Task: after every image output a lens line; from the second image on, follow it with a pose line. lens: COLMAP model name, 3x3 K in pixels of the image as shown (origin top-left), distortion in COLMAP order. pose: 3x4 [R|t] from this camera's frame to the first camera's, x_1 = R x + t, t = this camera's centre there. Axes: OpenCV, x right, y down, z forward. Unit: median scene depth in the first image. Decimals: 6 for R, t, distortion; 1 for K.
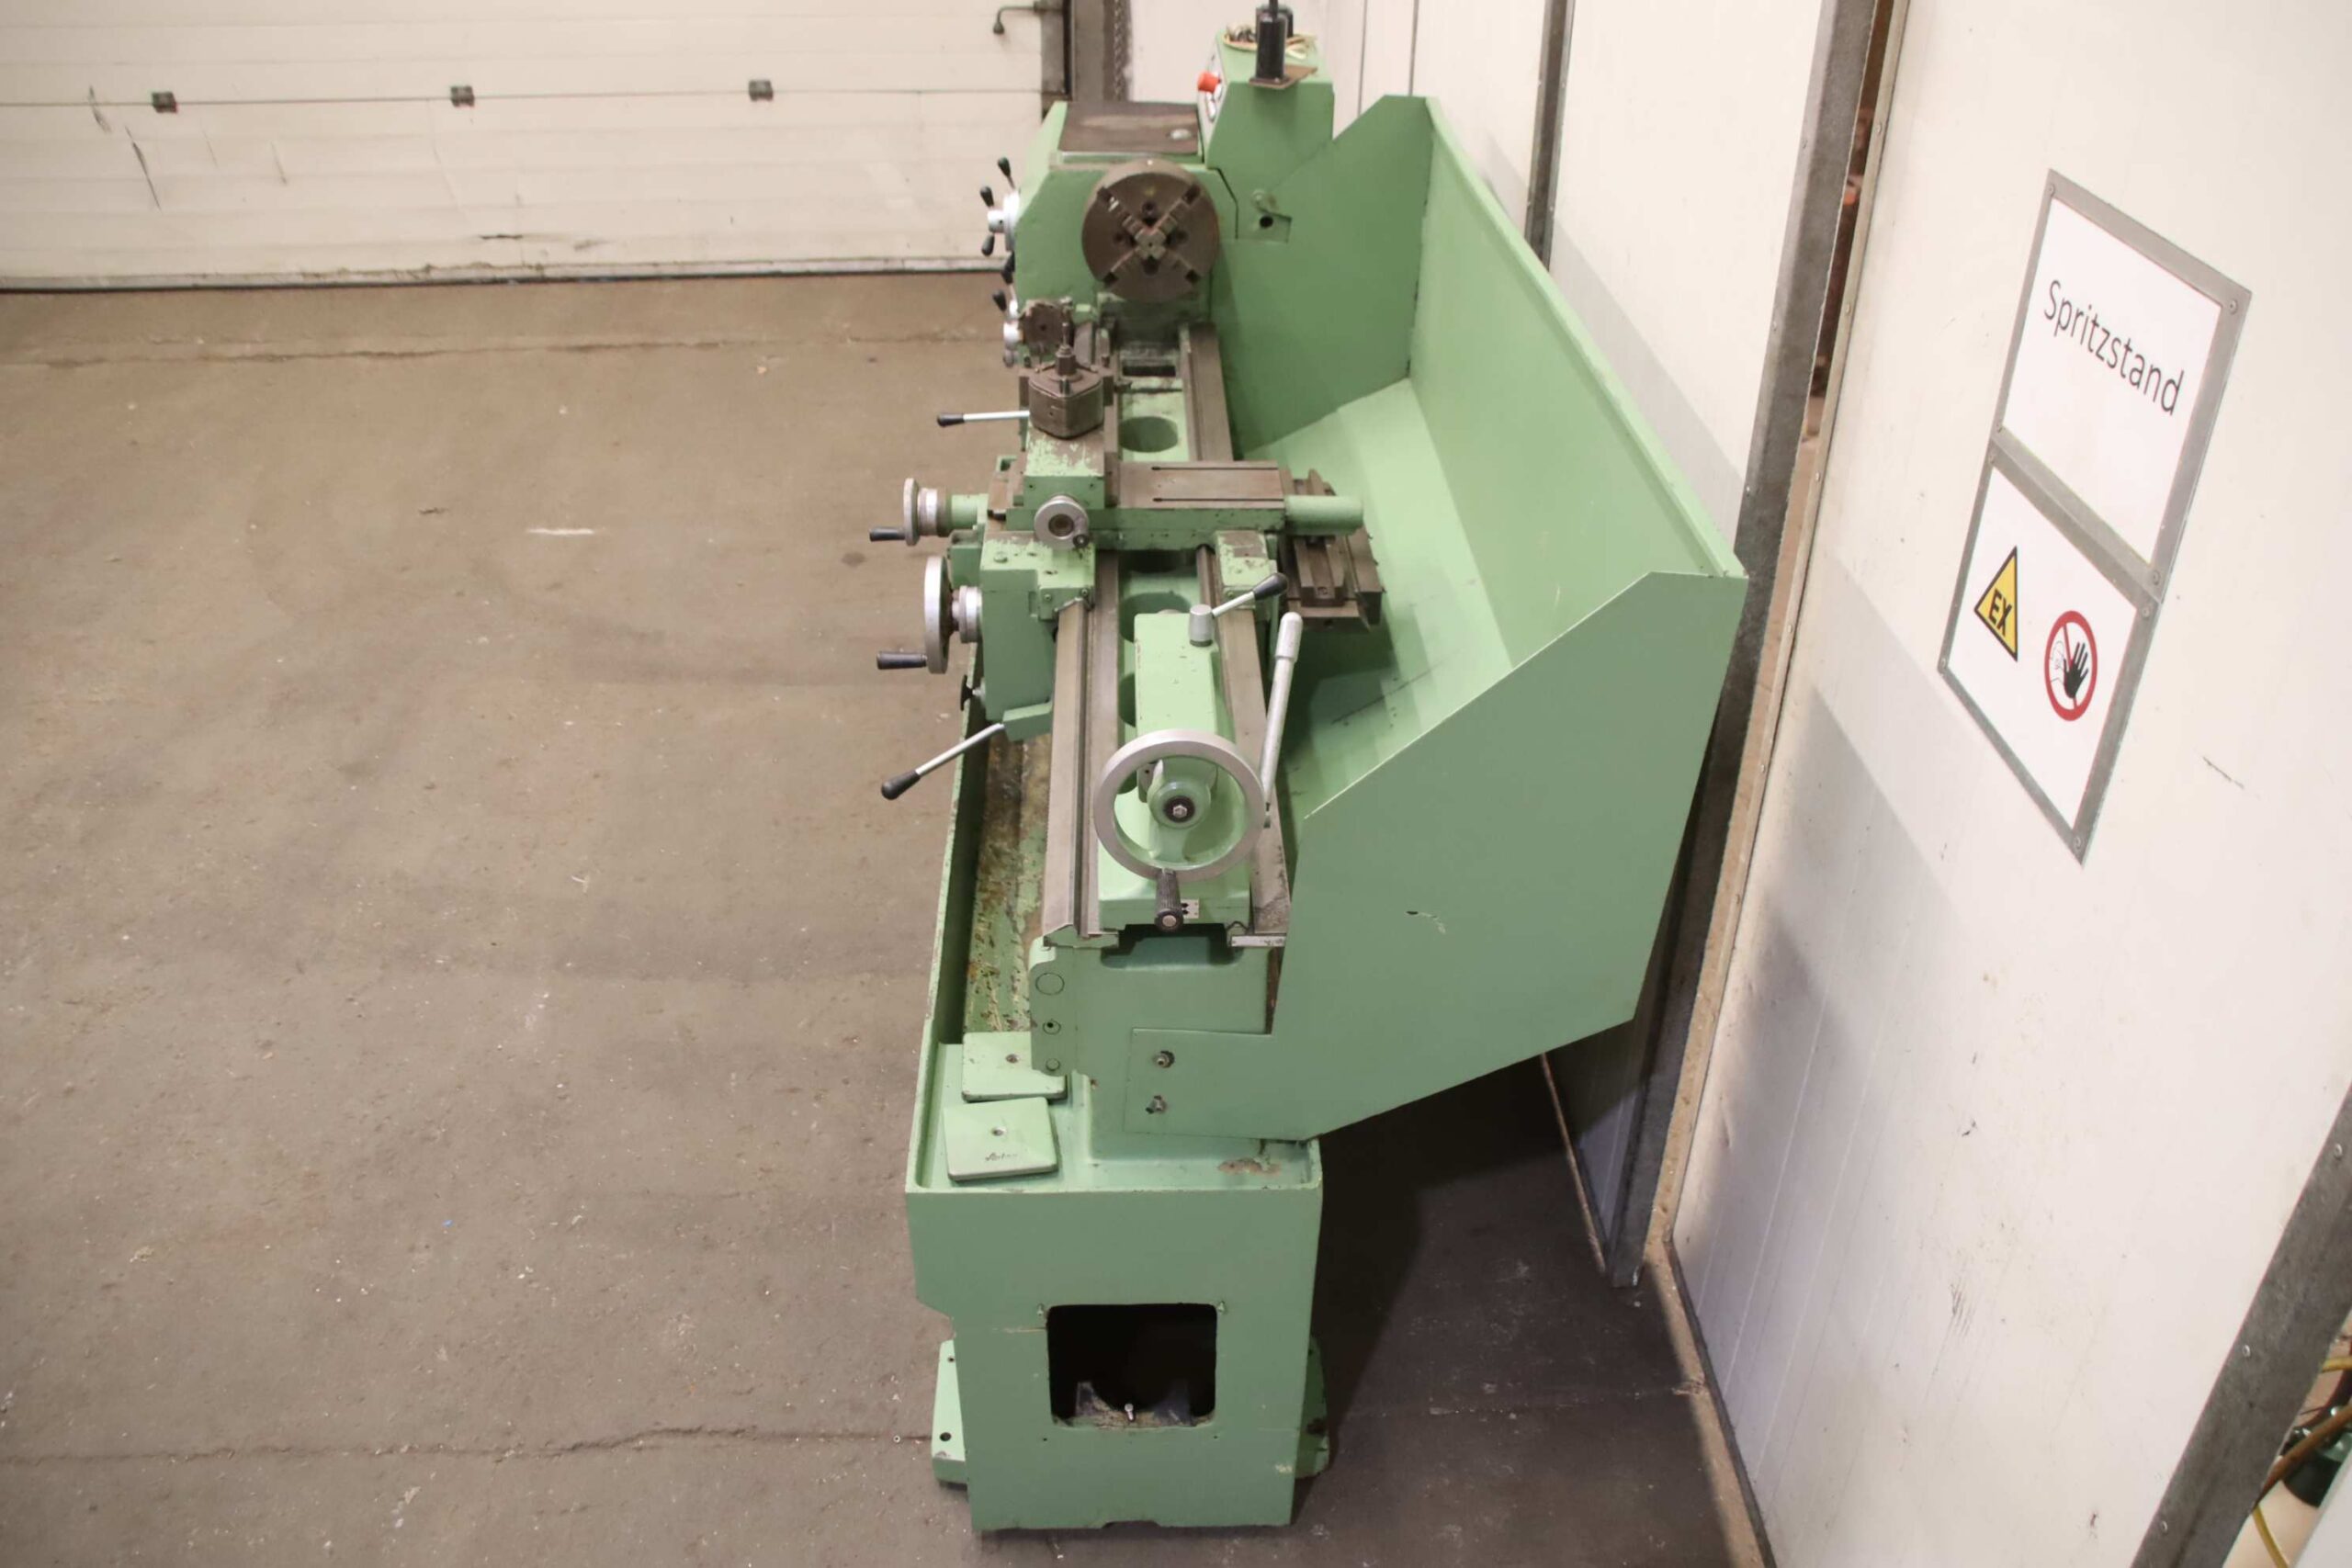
lens RADIAL K [[1973.5, 0, 1176.0], [0, 1973.5, 784.0], [0, 0, 1]] dist [-0.163119, 0.115512]
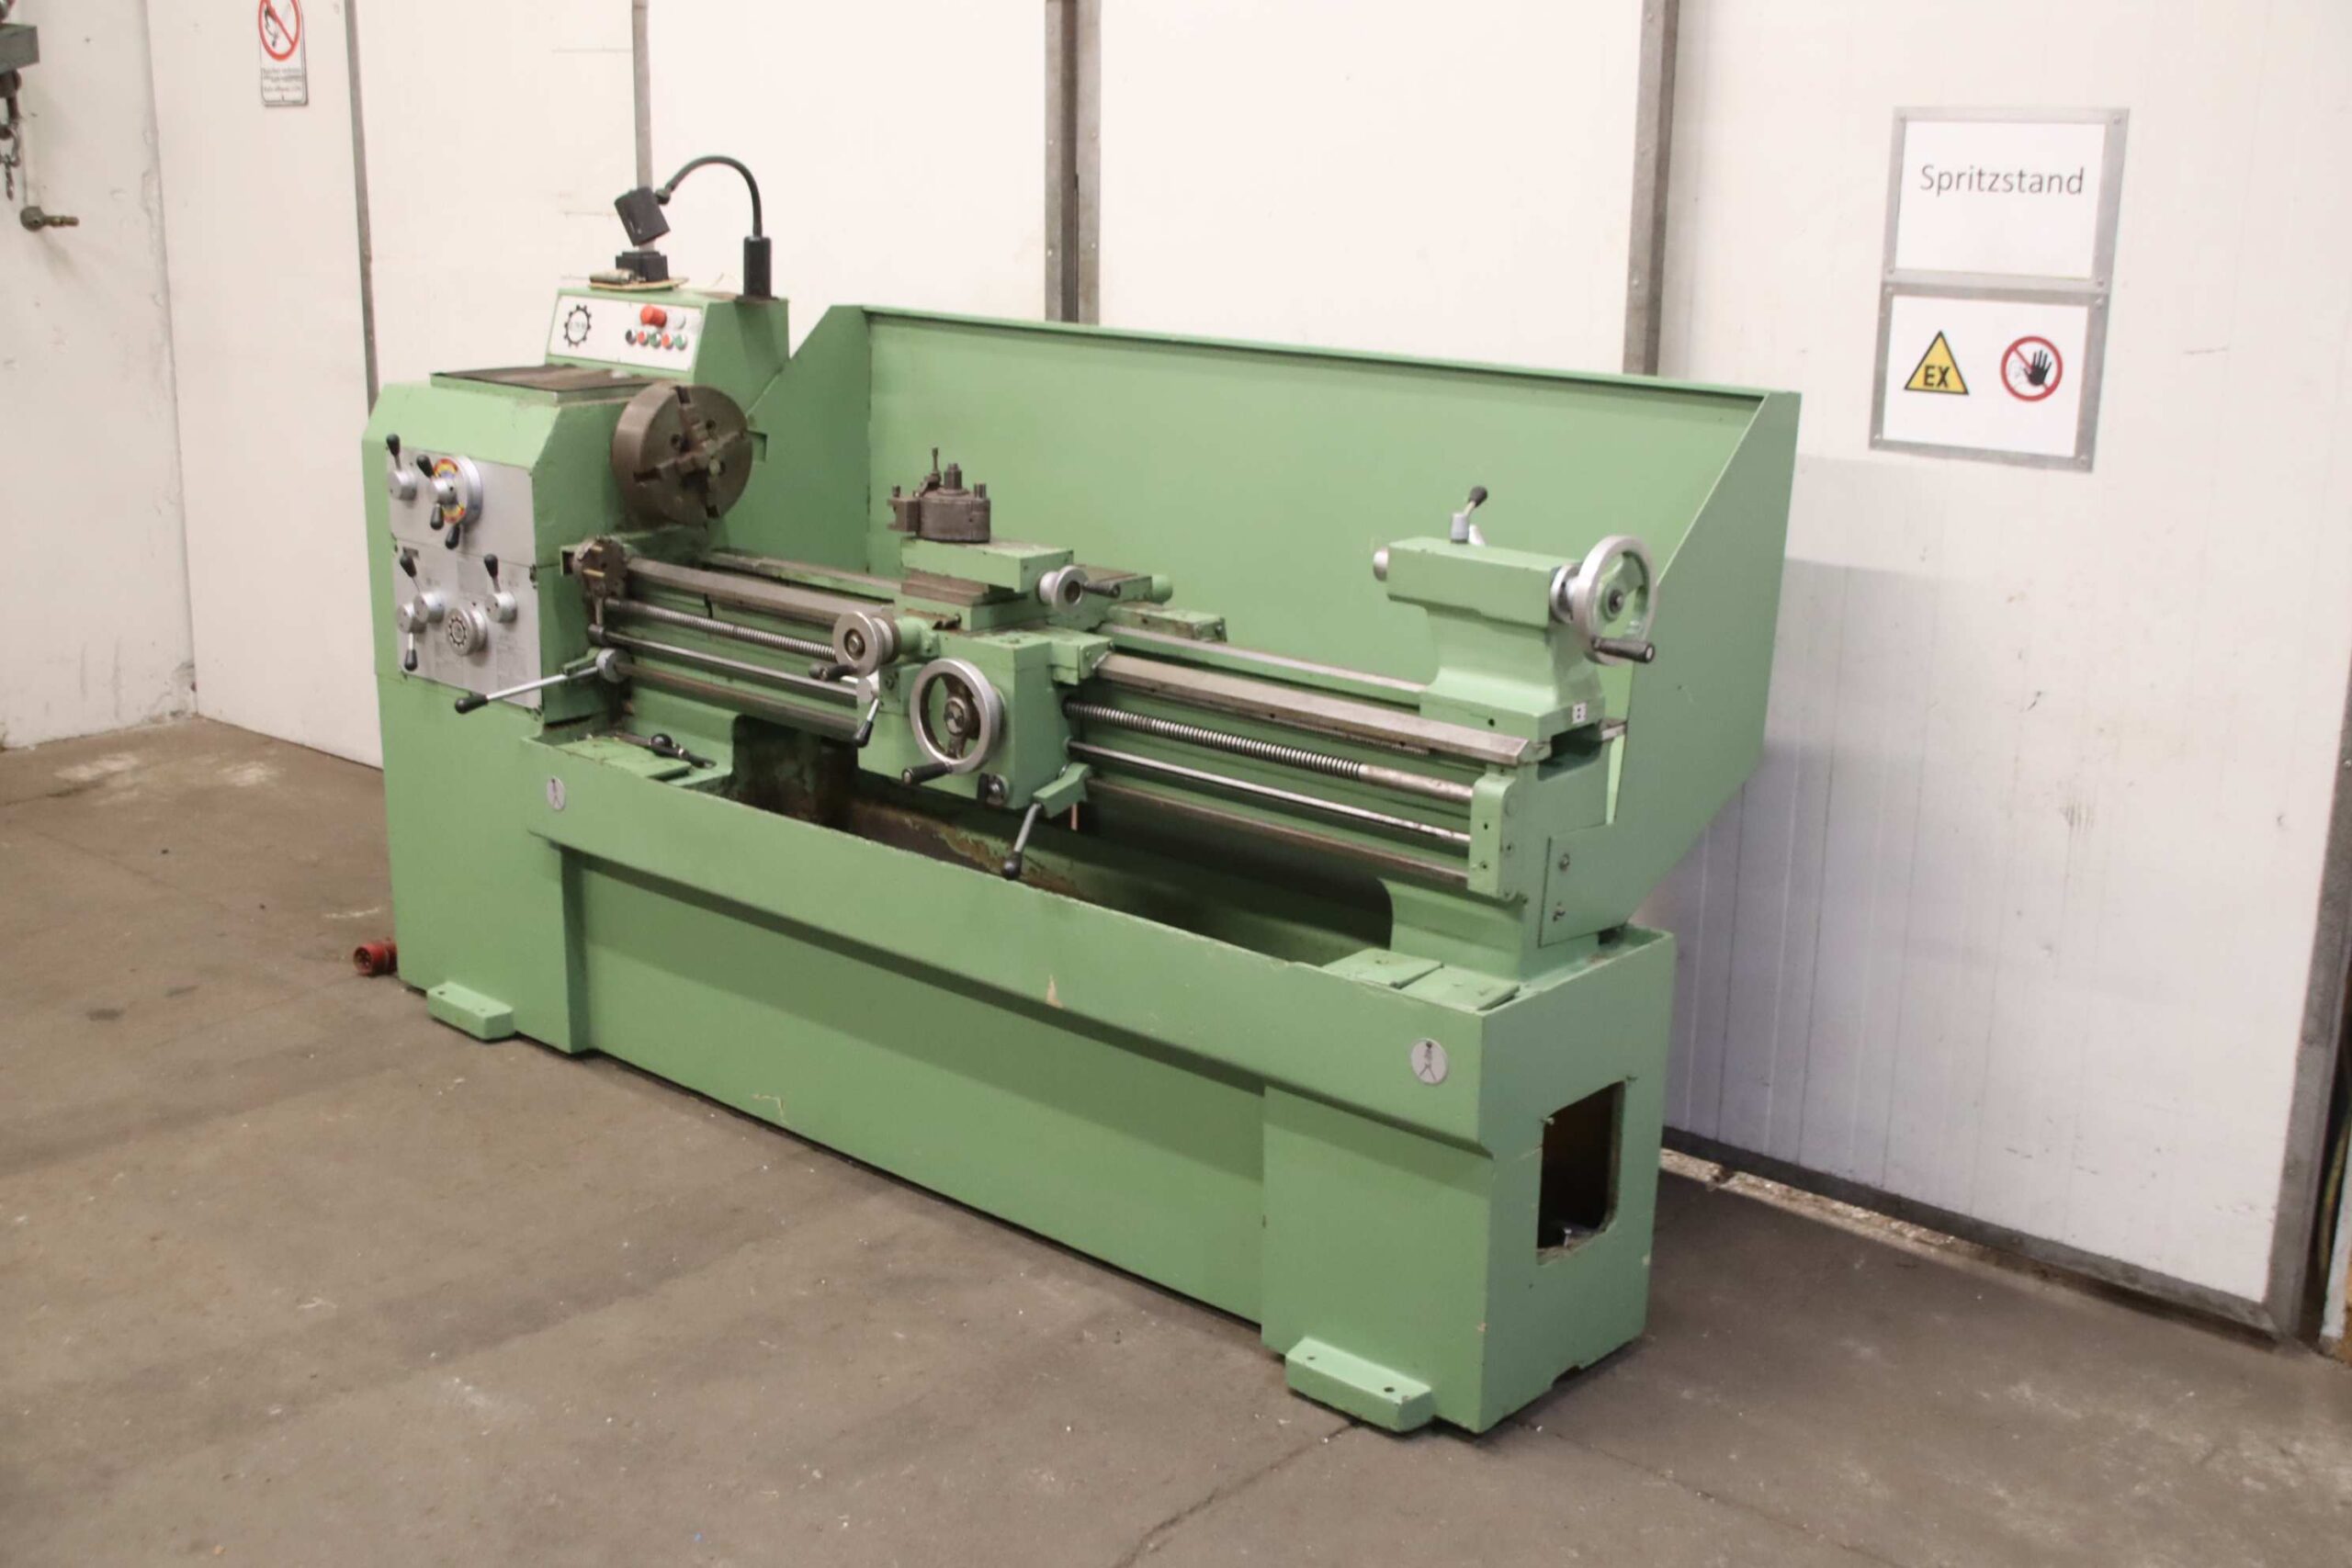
lens RADIAL K [[2571.2, 0, 1176.0], [0, 2571.2, 784.0], [0, 0, 1]] dist [-0.049651, 0.018362]
pose [[0.686742, -0.185041, 0.702955, -0.839648], [0.379610, 0.916005, -0.129733, 0.137950], [-0.619904, 0.355942, 0.699303, 0.012820]]
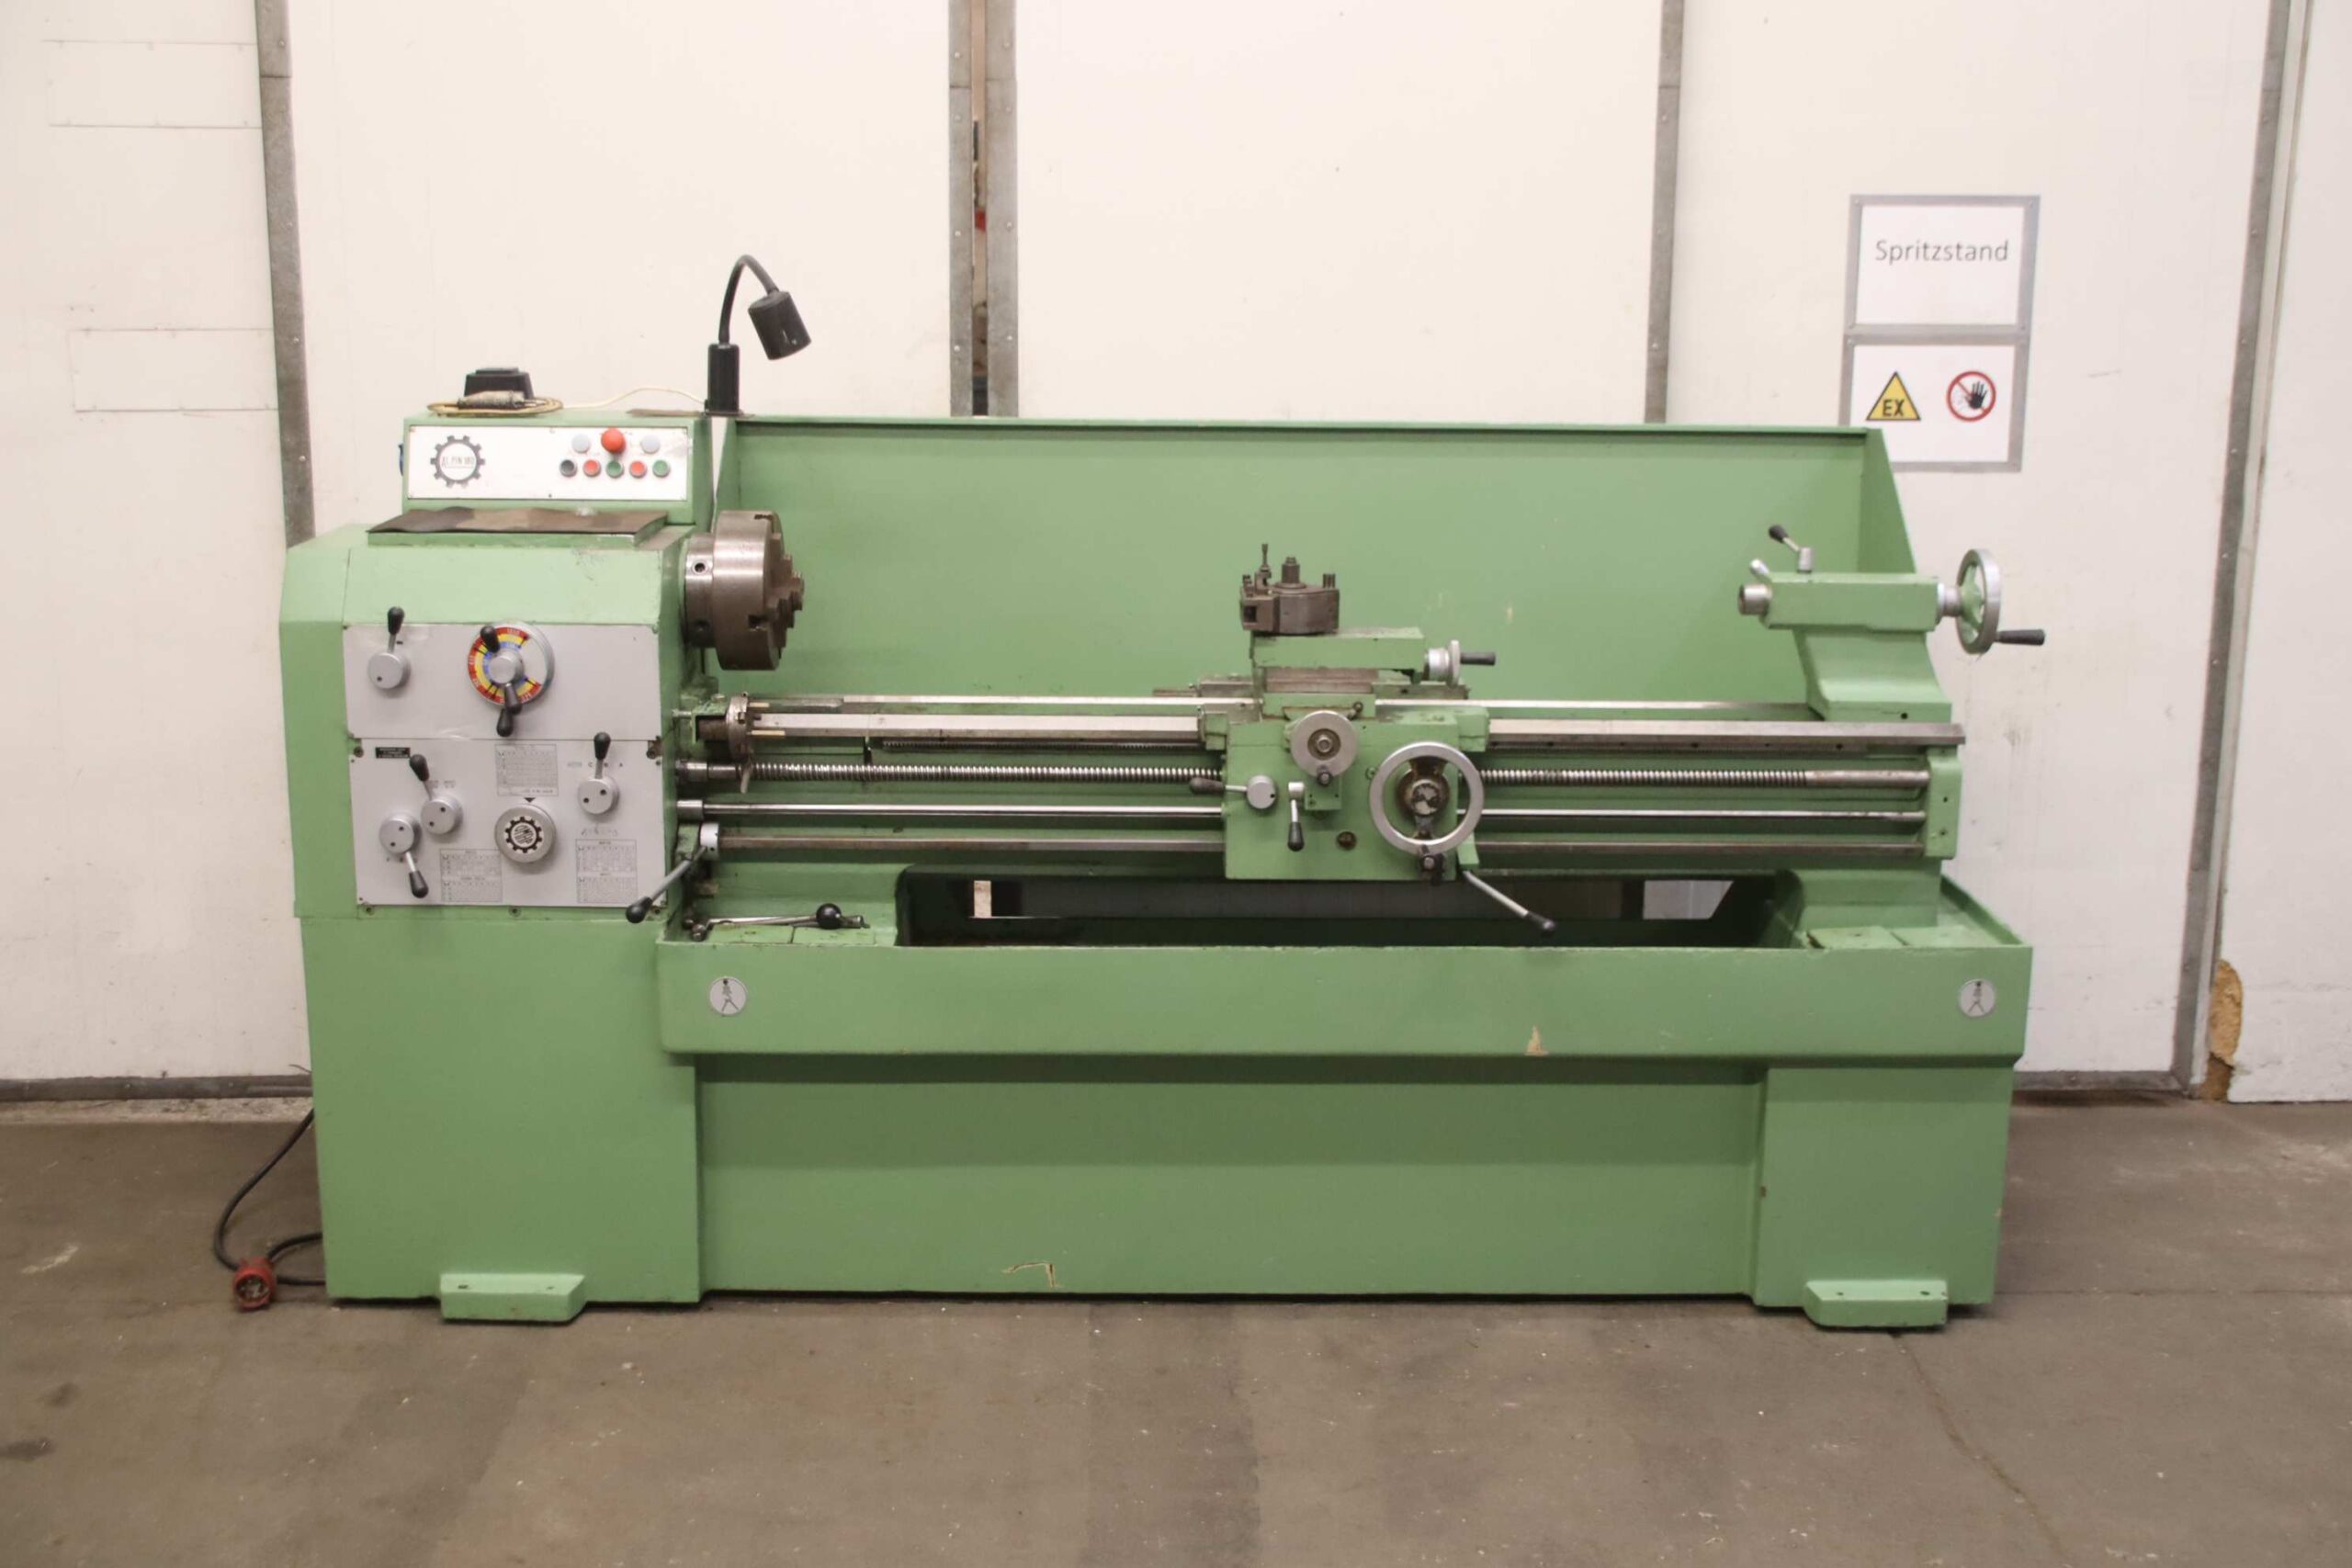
lens RADIAL K [[2708.6, 0, 1176.0], [0, 2708.6, 784.0], [0, 0, 1]] dist [-0.088954, 0.192415]
pose [[0.010027, -0.226274, 0.974012, -1.285233], [0.522908, 0.831450, 0.187772, -0.364976], [-0.852330, 0.507436, 0.126657, 0.793809]]
